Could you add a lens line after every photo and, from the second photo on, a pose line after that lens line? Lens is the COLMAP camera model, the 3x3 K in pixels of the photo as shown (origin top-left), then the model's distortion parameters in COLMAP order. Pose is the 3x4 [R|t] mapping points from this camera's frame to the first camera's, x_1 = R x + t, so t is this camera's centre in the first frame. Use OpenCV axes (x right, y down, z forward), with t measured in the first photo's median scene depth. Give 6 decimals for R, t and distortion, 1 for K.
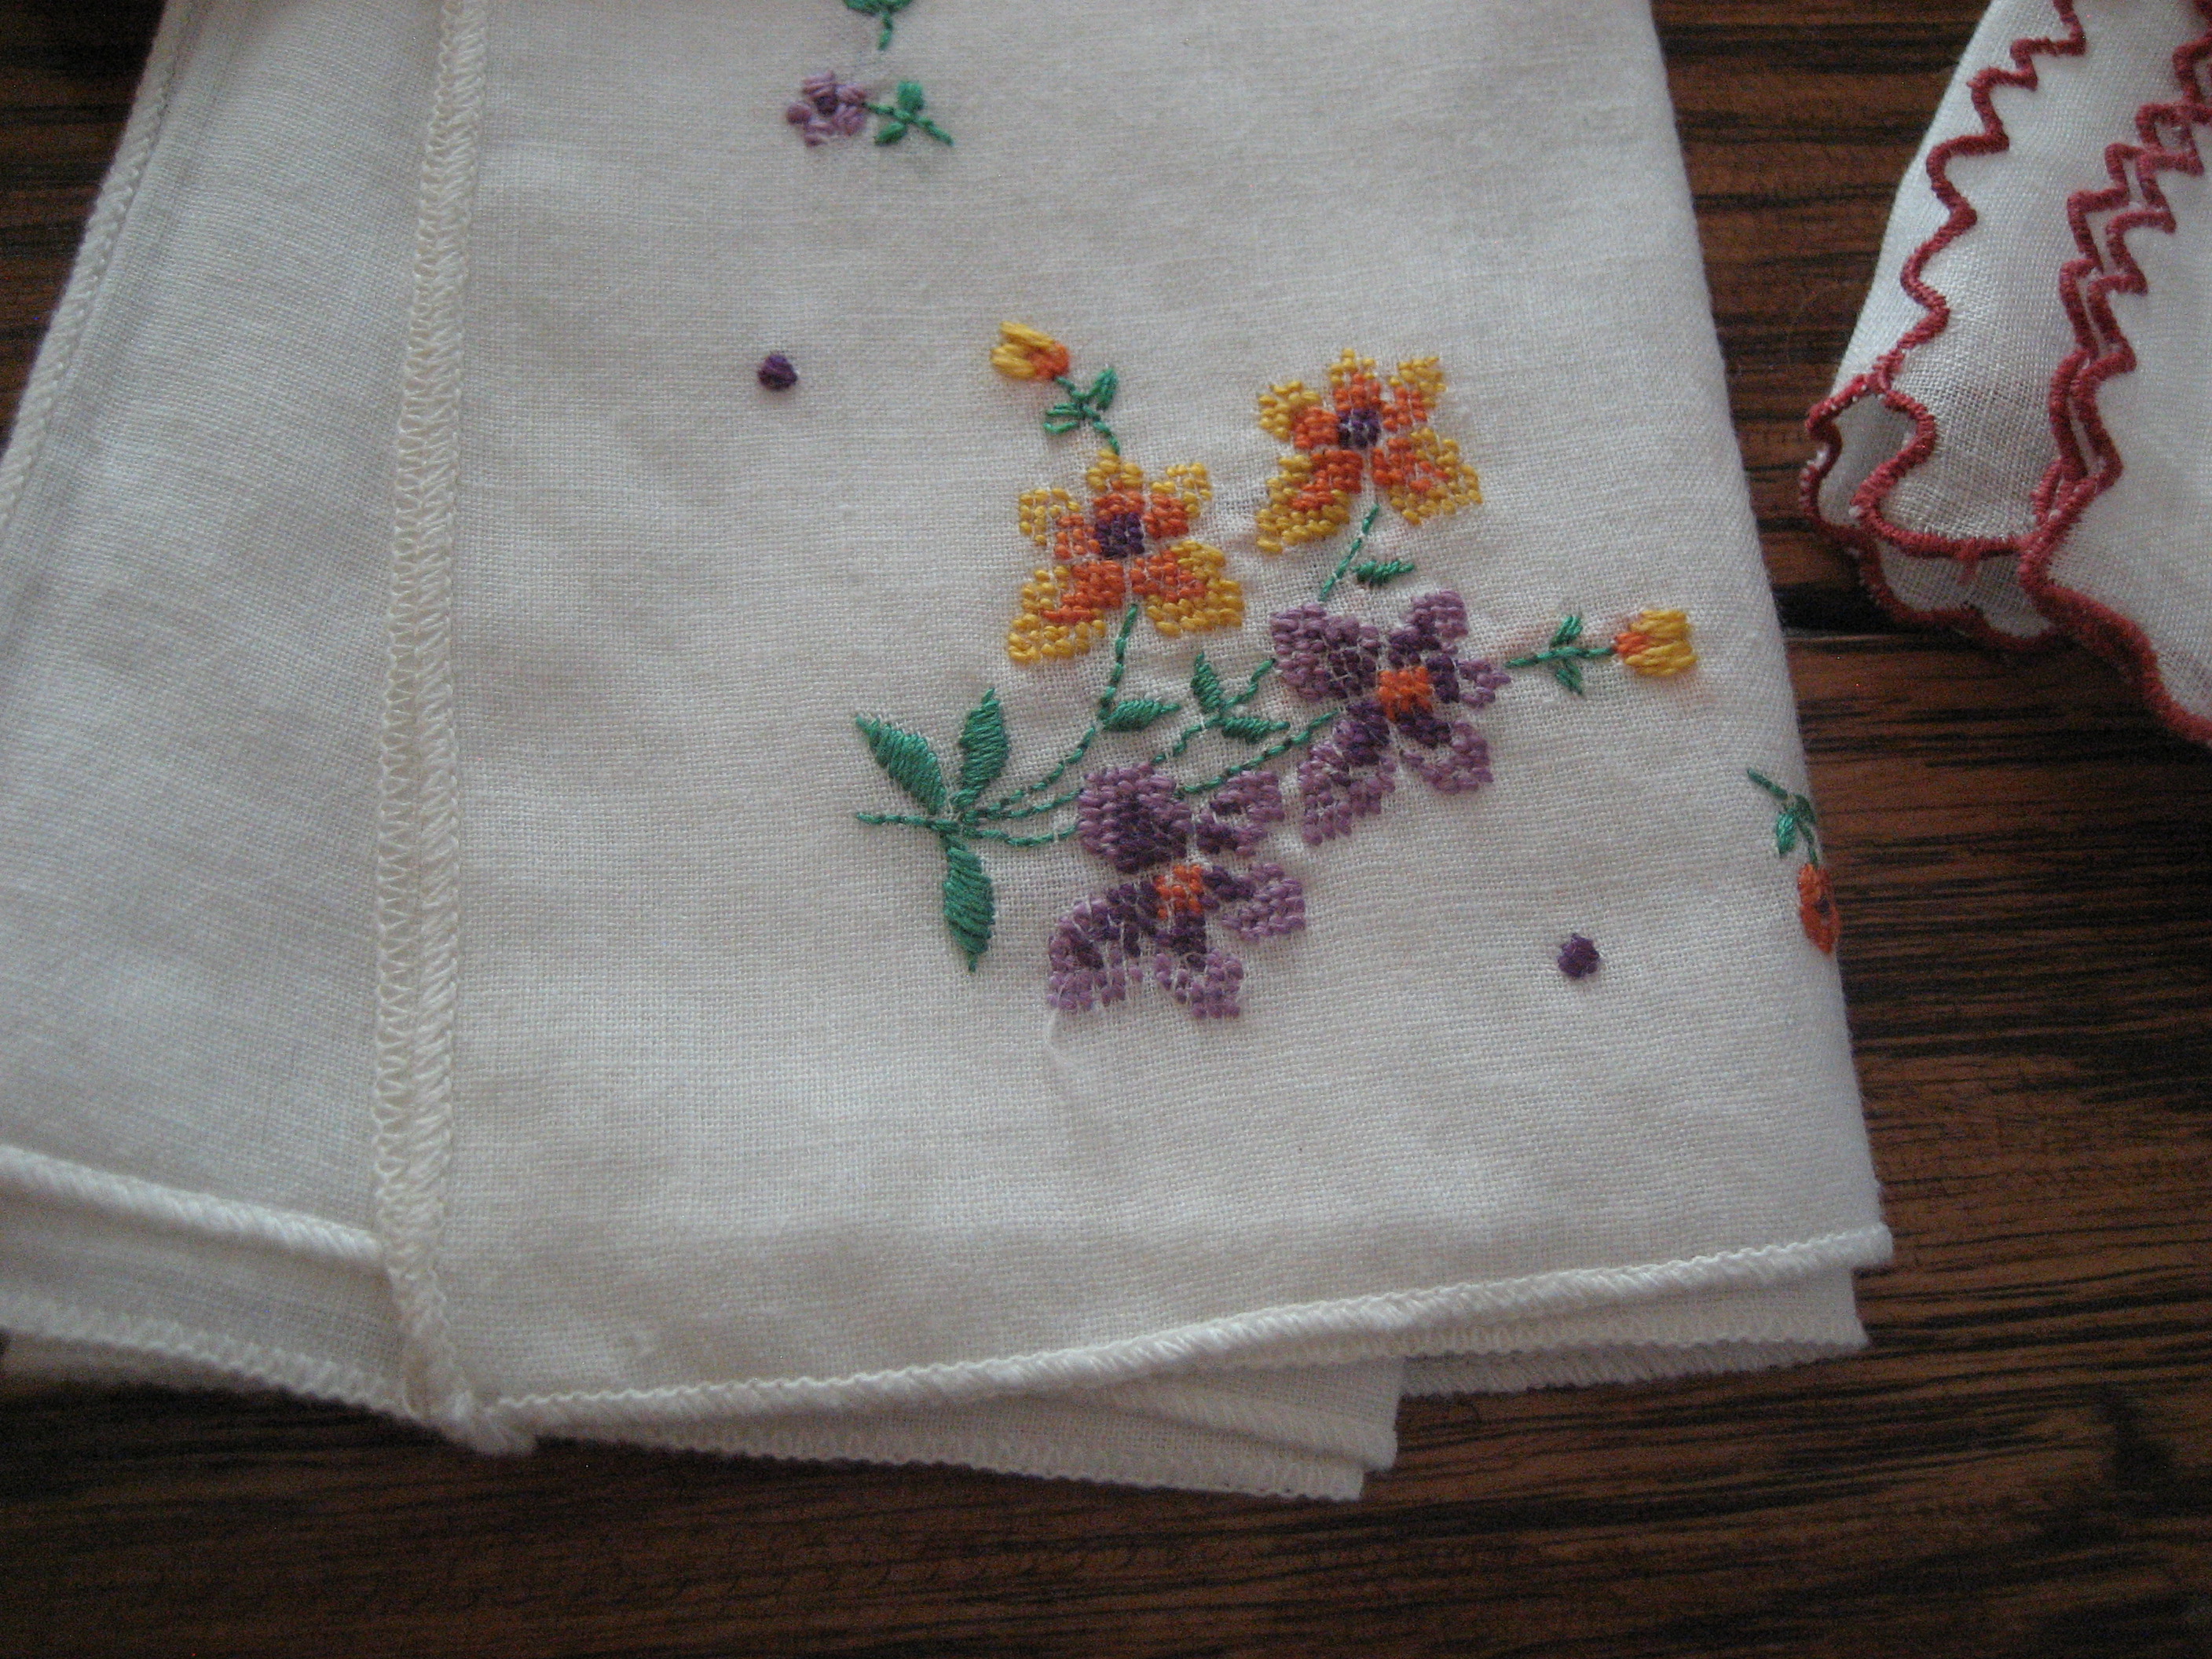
lens RADIAL K [[2183.7, 0, 1092.9], [0, 2183.7, 833.1], [0, 0, 1]] dist [-0.094612, 0.000000]
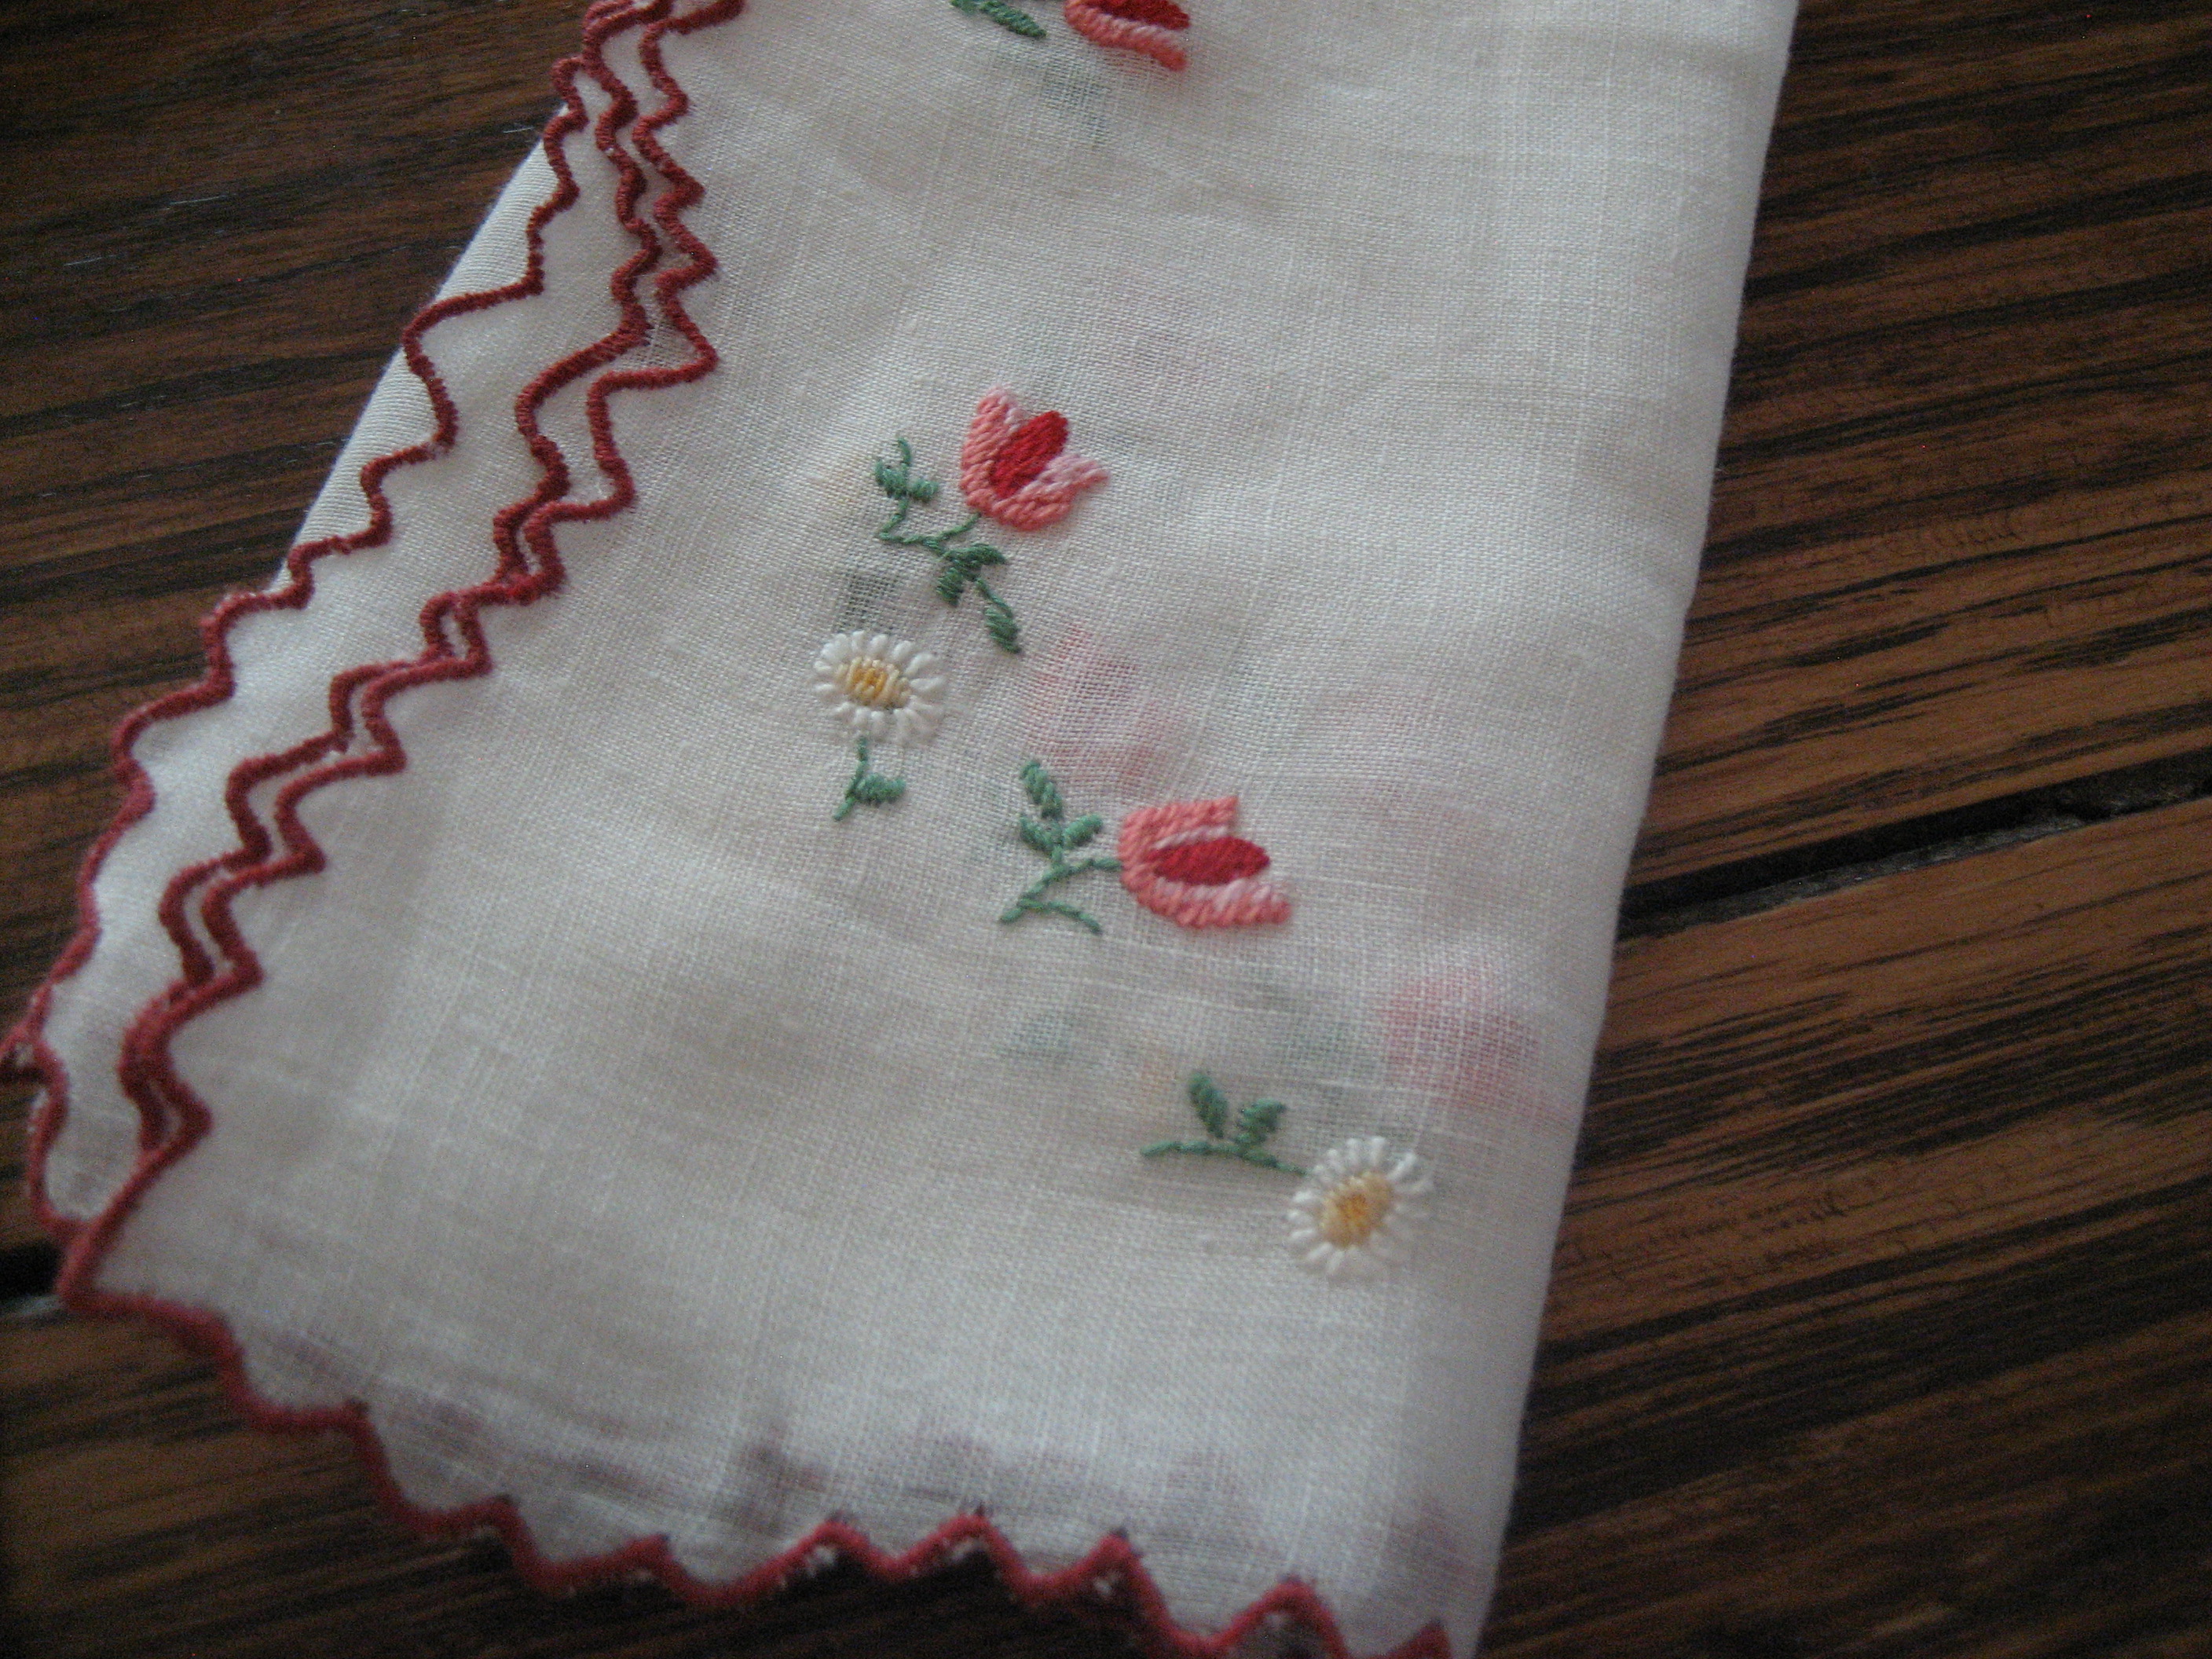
lens RADIAL K [[2183.7, 0, 1090.5], [0, 2183.7, 924.0], [0, 0, 1]] dist [-0.094612, 0.000000]
pose [[0.982624, -0.163035, 0.088709, 0.667583], [0.164469, 0.986341, -0.009055, -0.159526], [-0.086021, 0.023487, 0.996016, 0.085372]]
